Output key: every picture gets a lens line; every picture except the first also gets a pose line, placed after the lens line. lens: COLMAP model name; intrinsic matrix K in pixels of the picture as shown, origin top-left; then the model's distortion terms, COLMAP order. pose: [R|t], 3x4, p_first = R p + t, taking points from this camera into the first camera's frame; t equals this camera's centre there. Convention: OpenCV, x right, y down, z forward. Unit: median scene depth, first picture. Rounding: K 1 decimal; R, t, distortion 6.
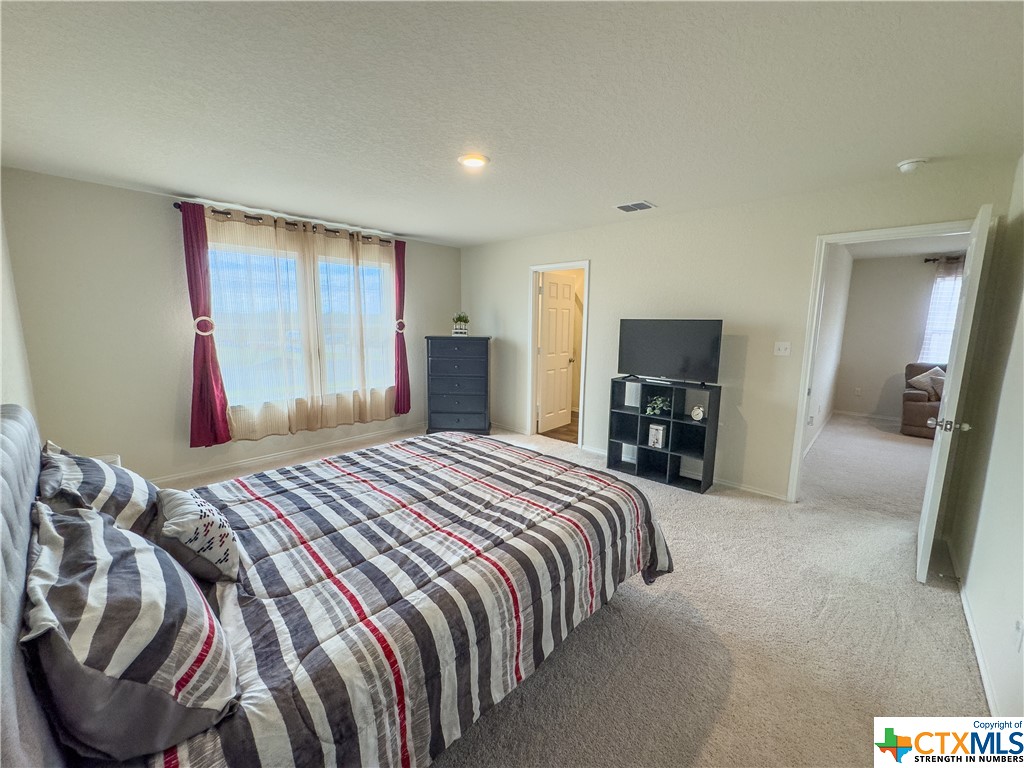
lens RADIAL K [[410.1, 0, 512.1], [0, 410.1, 380.9], [0, 0, 1]] dist [-0.001515, 0.000252]
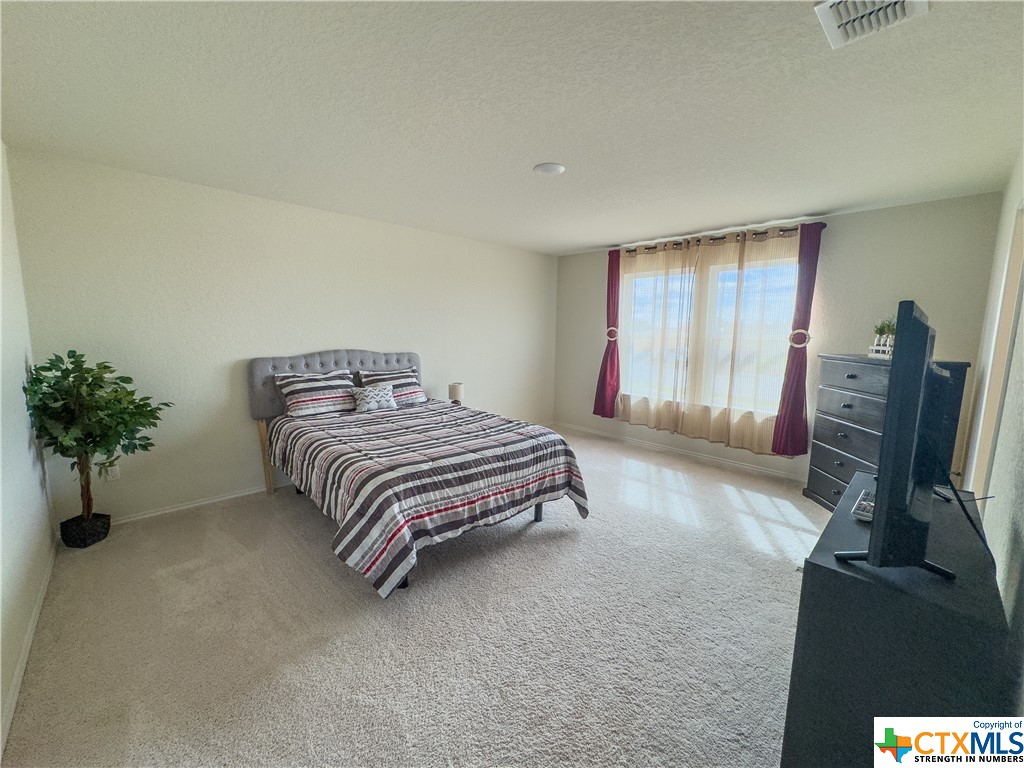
lens RADIAL K [[410.1, 0, 512.7], [0, 410.1, 387.1], [0, 0, 1]] dist [-0.001515, 0.000252]
pose [[-0.050547, 0.129180, -0.990332, 0.586977], [-0.156970, 0.978248, 0.135616, -0.076083], [0.986309, 0.162307, -0.029170, 0.598884]]
